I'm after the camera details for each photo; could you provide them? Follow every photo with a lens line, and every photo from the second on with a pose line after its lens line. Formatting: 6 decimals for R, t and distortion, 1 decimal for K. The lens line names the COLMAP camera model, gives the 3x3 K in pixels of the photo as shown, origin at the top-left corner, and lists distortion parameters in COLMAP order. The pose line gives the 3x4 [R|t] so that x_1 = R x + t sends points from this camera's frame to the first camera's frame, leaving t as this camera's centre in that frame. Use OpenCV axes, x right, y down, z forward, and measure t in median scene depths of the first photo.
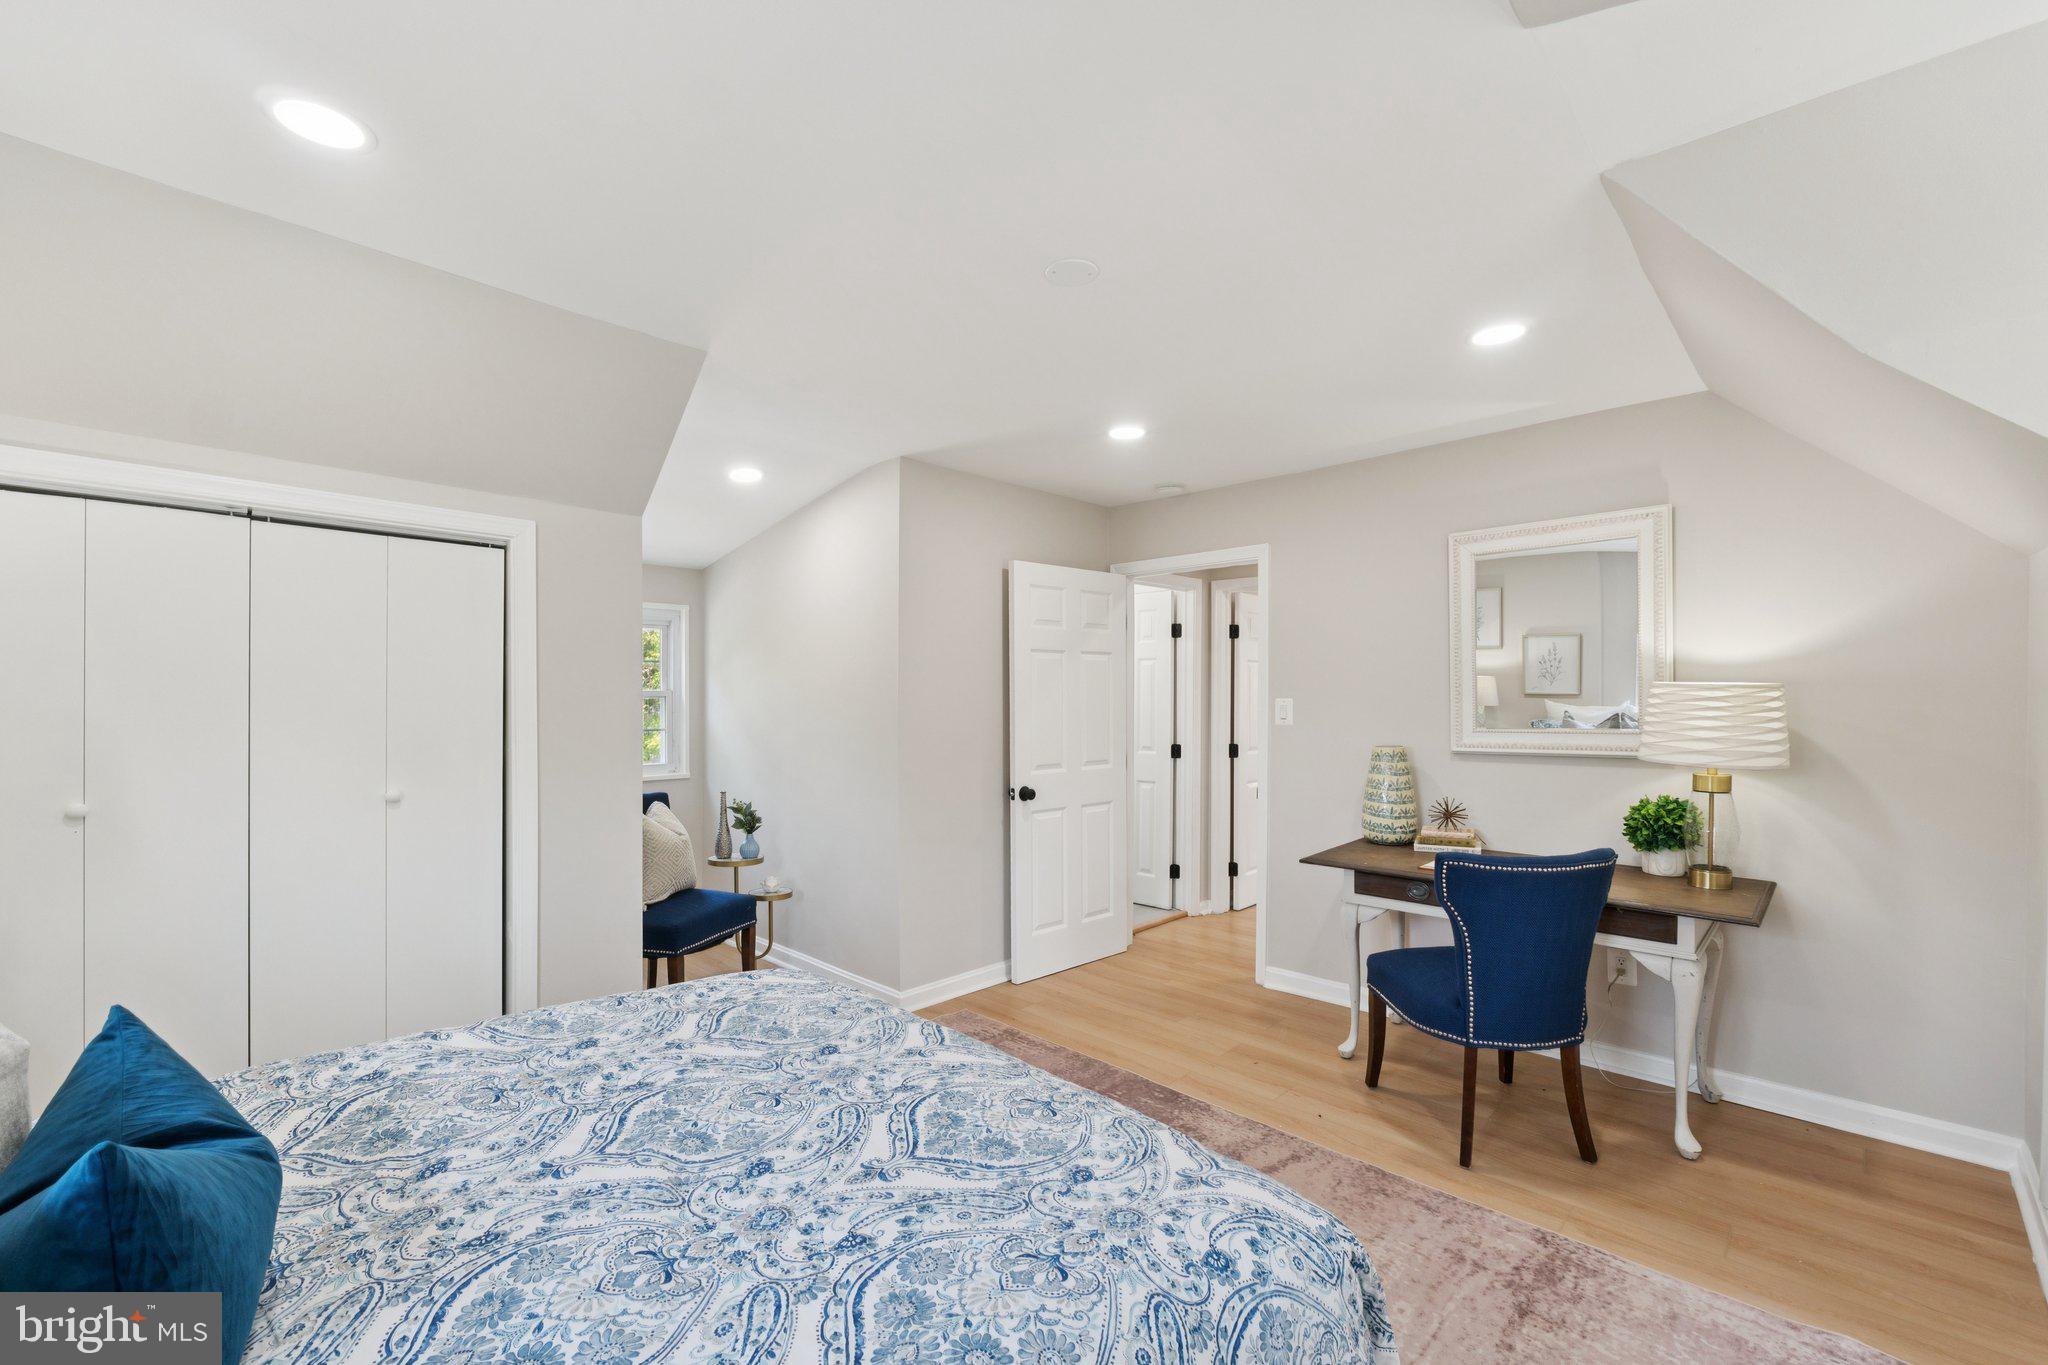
lens RADIAL K [[872.0, 0, 1018.9], [0, 872.0, 710.7], [0, 0, 1]] dist [-0.003455, -0.000418]
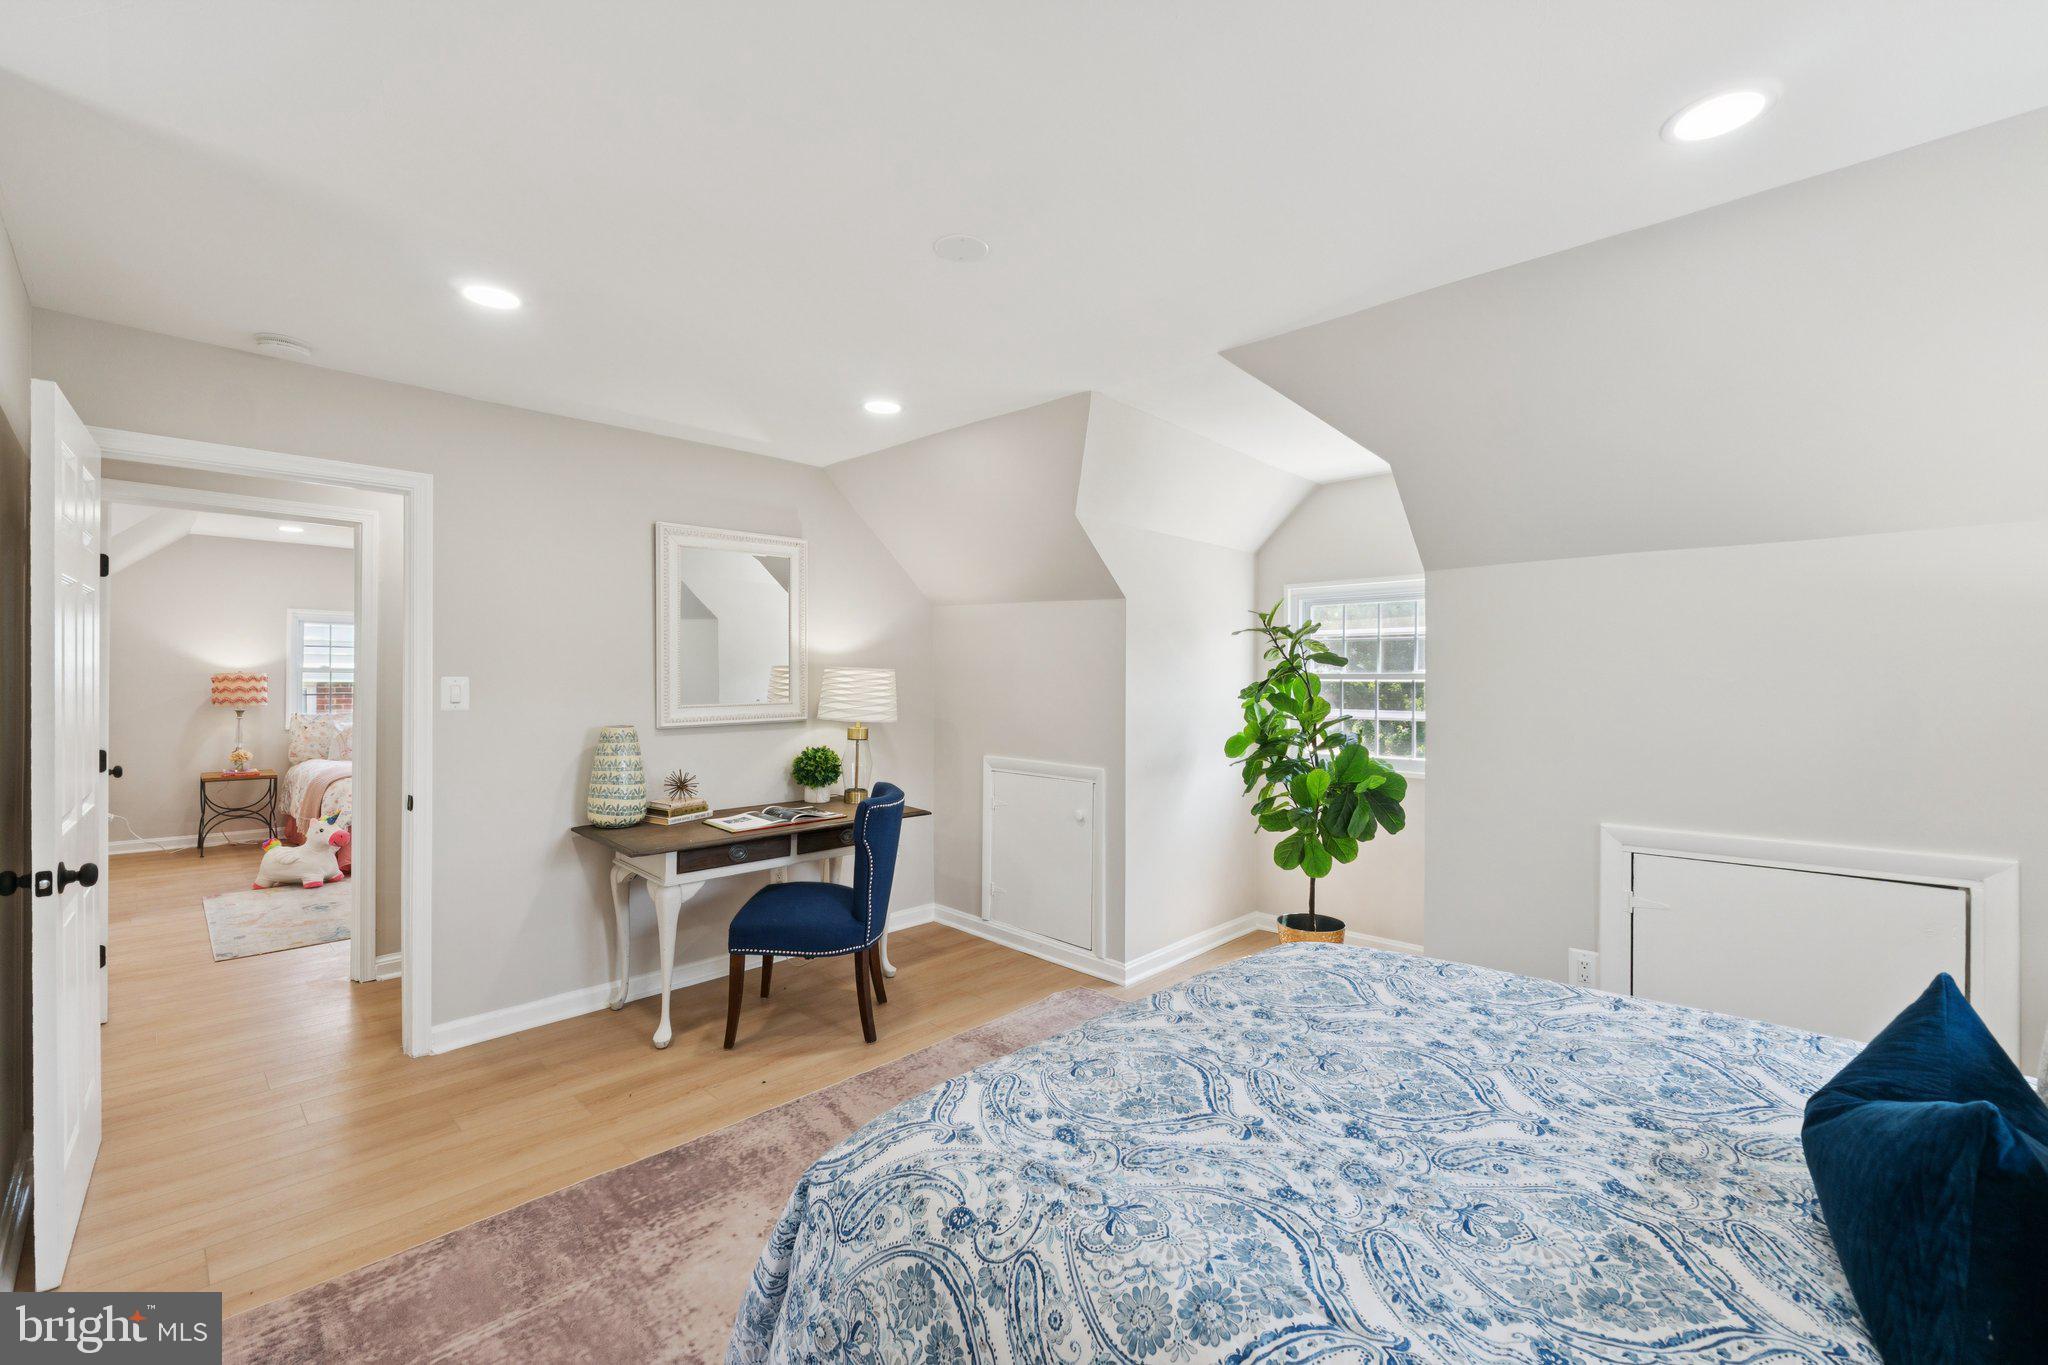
lens RADIAL K [[861.8, 0, 1018.3], [0, 861.8, 678.5], [0, 0, 1]] dist [-0.007205, 0.000104]
pose [[-0.017335, -0.000872, 0.999849, -0.820684], [0.007264, 0.999973, 0.000999, -0.015111], [-0.999823, 0.007280, -0.017328, 0.861444]]
